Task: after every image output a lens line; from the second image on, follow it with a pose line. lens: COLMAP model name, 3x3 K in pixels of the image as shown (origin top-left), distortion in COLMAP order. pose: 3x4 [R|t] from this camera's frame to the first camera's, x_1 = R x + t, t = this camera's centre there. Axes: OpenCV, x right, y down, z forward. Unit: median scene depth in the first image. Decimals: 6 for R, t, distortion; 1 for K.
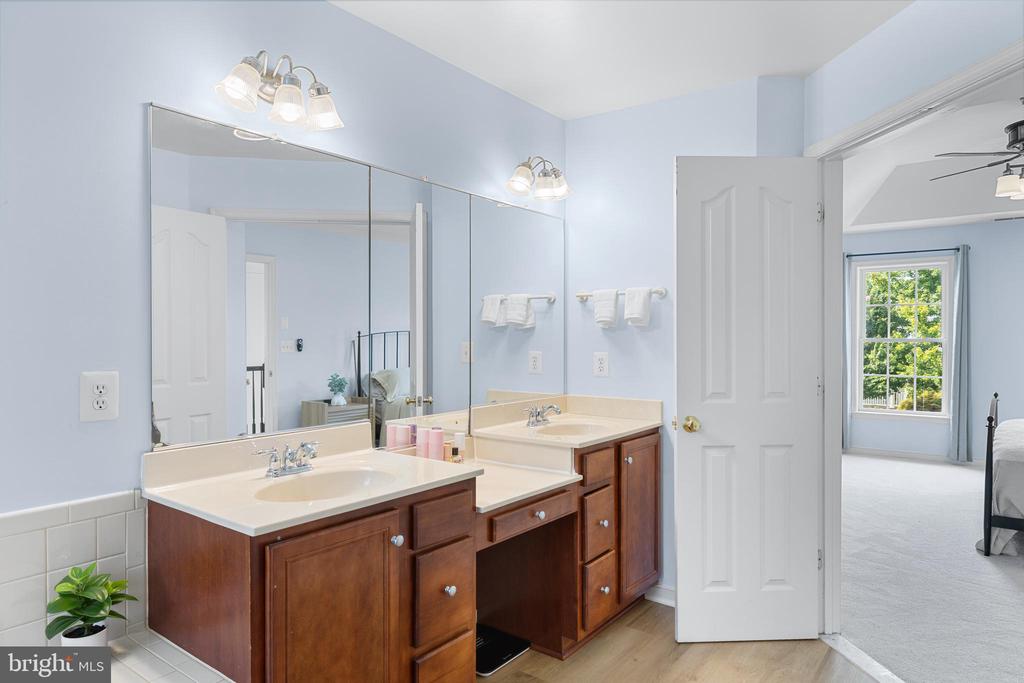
lens RADIAL K [[638.2, 0, 512.0], [0, 638.2, 341.5], [0, 0, 1]] dist [-0.002129, -0.001631]
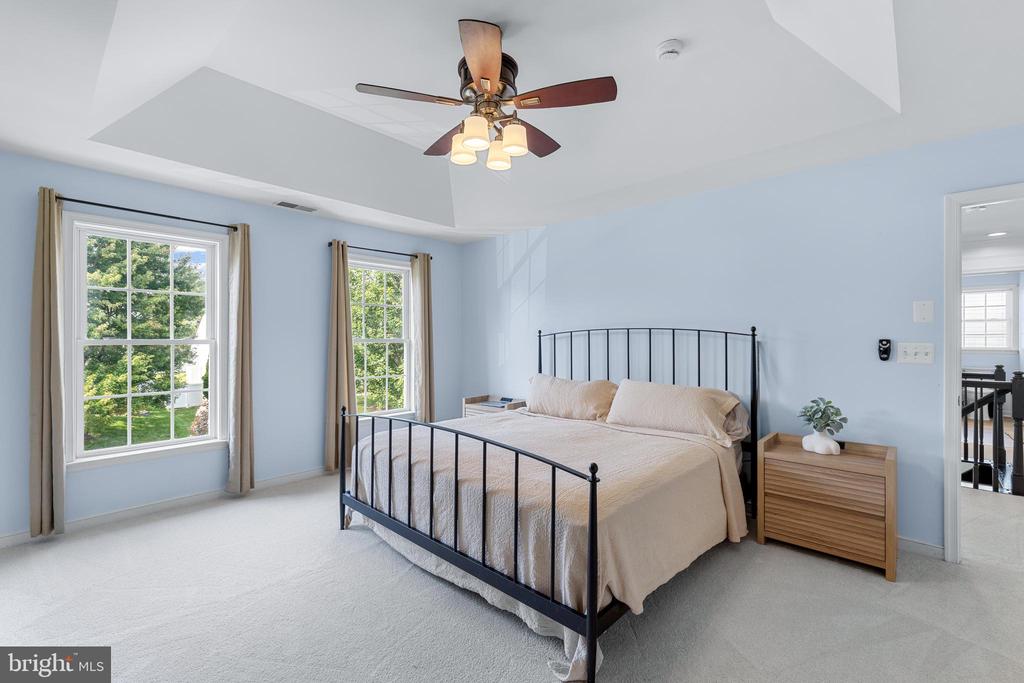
lens RADIAL K [[440.6, 0, 512.0], [0, 440.6, 341.5], [0, 0, 1]] dist [0.005183, 0.000142]
pose [[0.089131, 0.000640, 0.996020, 0.568338], [0.004539, 0.999989, -0.001049, 0.000472], [-0.996010, 0.004614, 0.089127, 1.944219]]
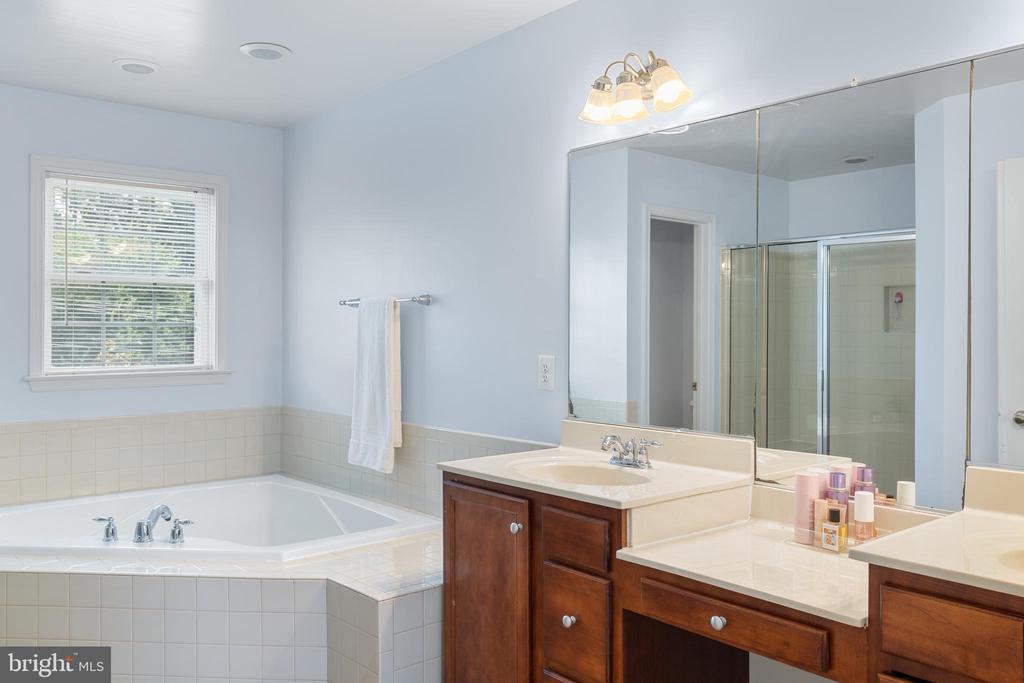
lens RADIAL K [[853.9, 0, 512.0], [0, 853.9, 341.5], [0, 0, 1]] dist [-0.007830, -0.003978]
pose [[-0.228128, 0.014375, -0.973525, 0.962078], [-0.002412, 0.999880, 0.015329, -0.009714], [0.973628, 0.005845, -0.228066, 1.082462]]
